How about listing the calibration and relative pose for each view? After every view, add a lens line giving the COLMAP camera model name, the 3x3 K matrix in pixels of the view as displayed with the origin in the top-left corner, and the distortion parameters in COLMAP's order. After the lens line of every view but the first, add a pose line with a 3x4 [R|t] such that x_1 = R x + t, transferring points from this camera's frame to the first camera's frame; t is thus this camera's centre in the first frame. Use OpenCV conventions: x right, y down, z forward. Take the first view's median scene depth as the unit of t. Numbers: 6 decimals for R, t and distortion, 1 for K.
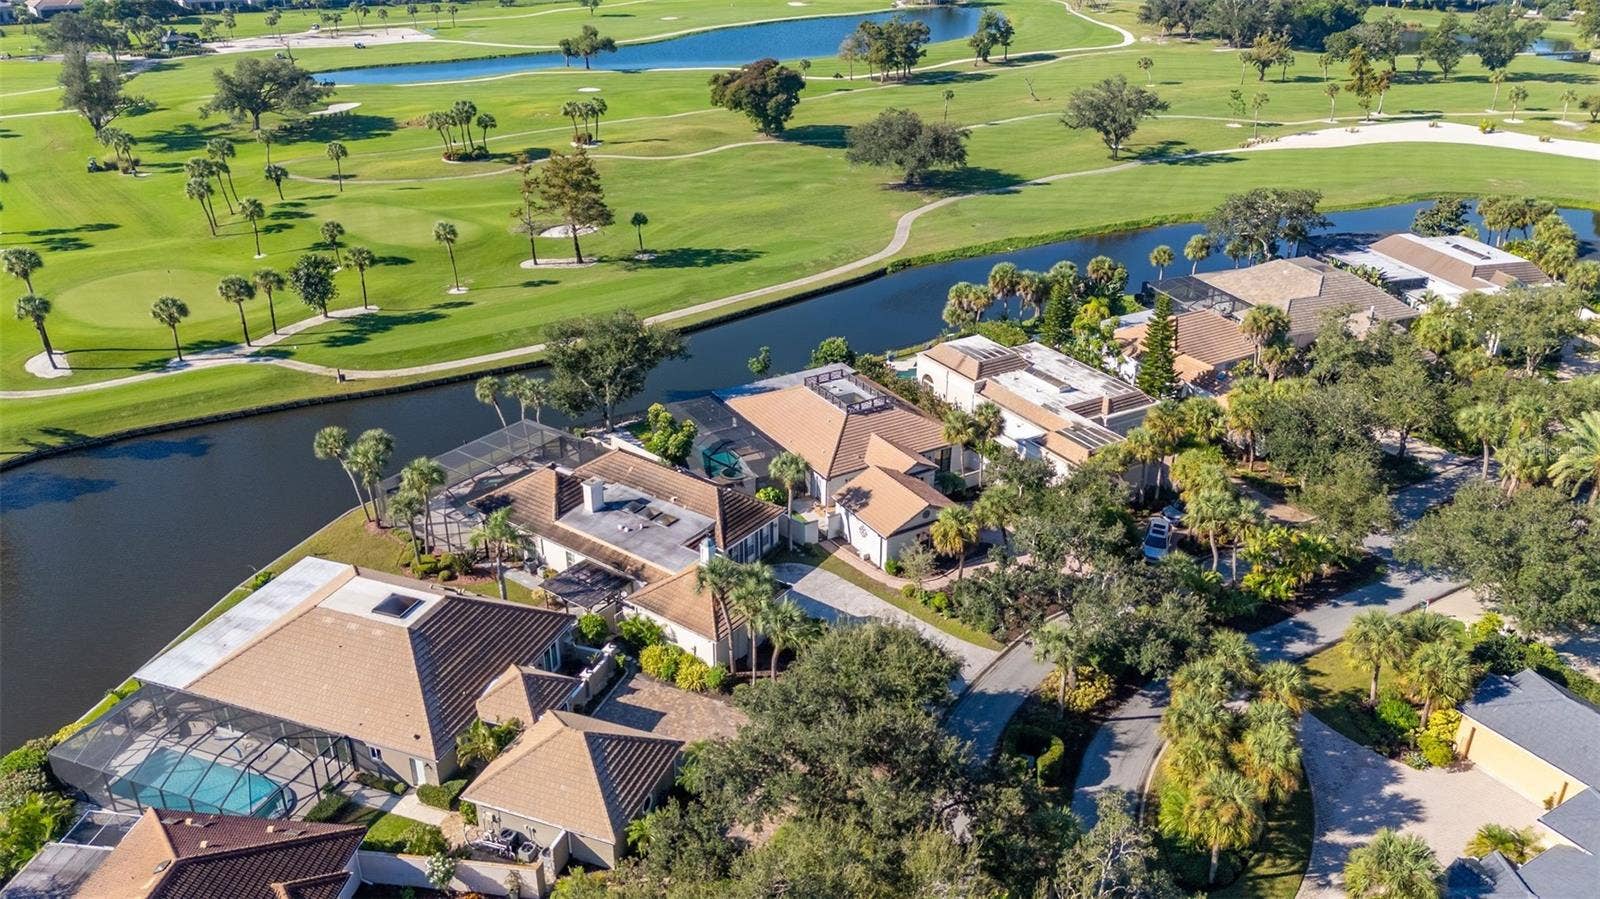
lens RADIAL K [[1165.0, 0, 800.0], [0, 1165.0, 449.5], [0, 0, 1]] dist [0.065309, -0.066713]
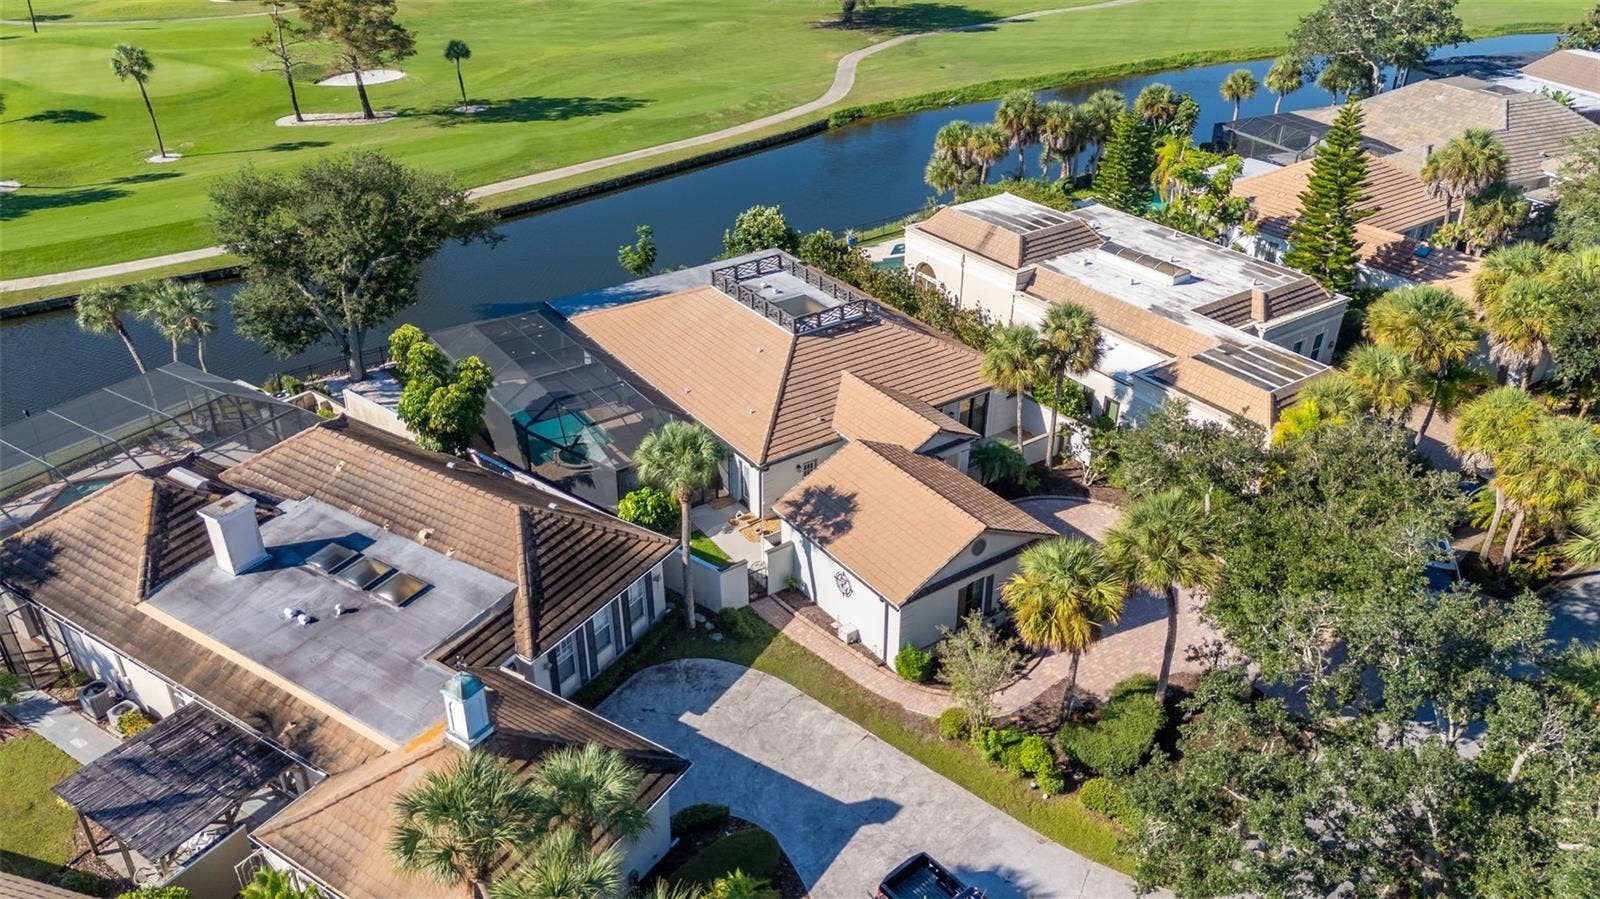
lens RADIAL K [[1171.4, 0, 815.6], [0, 1171.4, 451.6], [0, 0, 1]] dist [0.069112, -0.073832]
pose [[0.996125, -0.037167, 0.079712, 0.005720], [0.031594, 0.997042, 0.070071, -0.013670], [-0.082081, -0.067281, 0.994352, 0.427539]]
